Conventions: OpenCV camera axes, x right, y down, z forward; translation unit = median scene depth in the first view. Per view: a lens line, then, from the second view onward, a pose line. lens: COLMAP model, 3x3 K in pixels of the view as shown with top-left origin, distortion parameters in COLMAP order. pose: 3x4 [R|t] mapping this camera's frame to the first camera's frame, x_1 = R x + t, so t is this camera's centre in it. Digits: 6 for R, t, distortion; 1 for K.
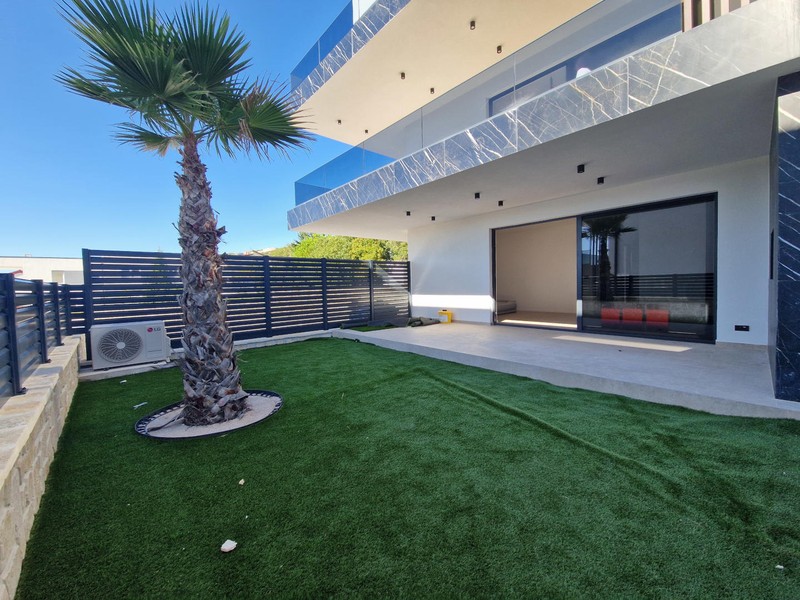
lens RADIAL K [[324.6, 0, 402.8], [0, 324.6, 296.1], [0, 0, 1]] dist [0.010078, -0.008080]
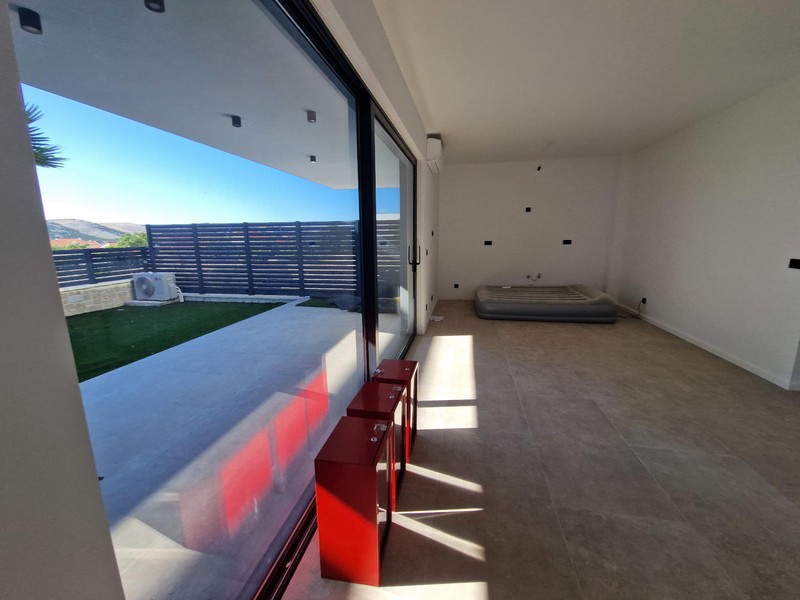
lens RADIAL K [[324.6, 0, 402.8], [0, 324.6, 296.1], [0, 0, 1]] dist [0.010078, -0.008080]
pose [[0.599159, 0.134435, -0.789263, 1.088066], [-0.041278, 0.989678, 0.137236, -0.066203], [0.799565, -0.049647, 0.598523, 0.999381]]
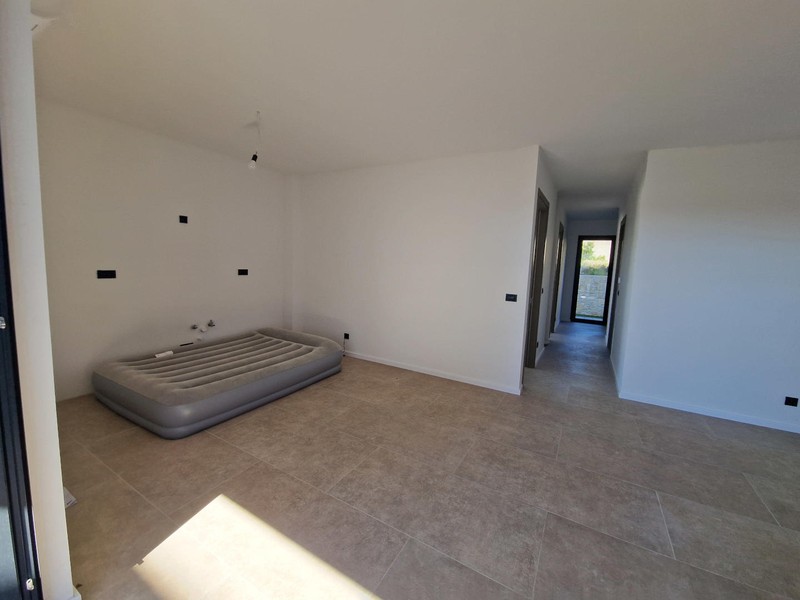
lens RADIAL K [[324.6, 0, 402.8], [0, 324.6, 296.1], [0, 0, 1]] dist [0.010078, -0.008080]
pose [[0.951085, -0.002403, 0.308919, 0.607392], [-0.011918, 0.998940, 0.044460, -0.103946], [-0.308699, -0.045967, 0.950048, 1.257712]]
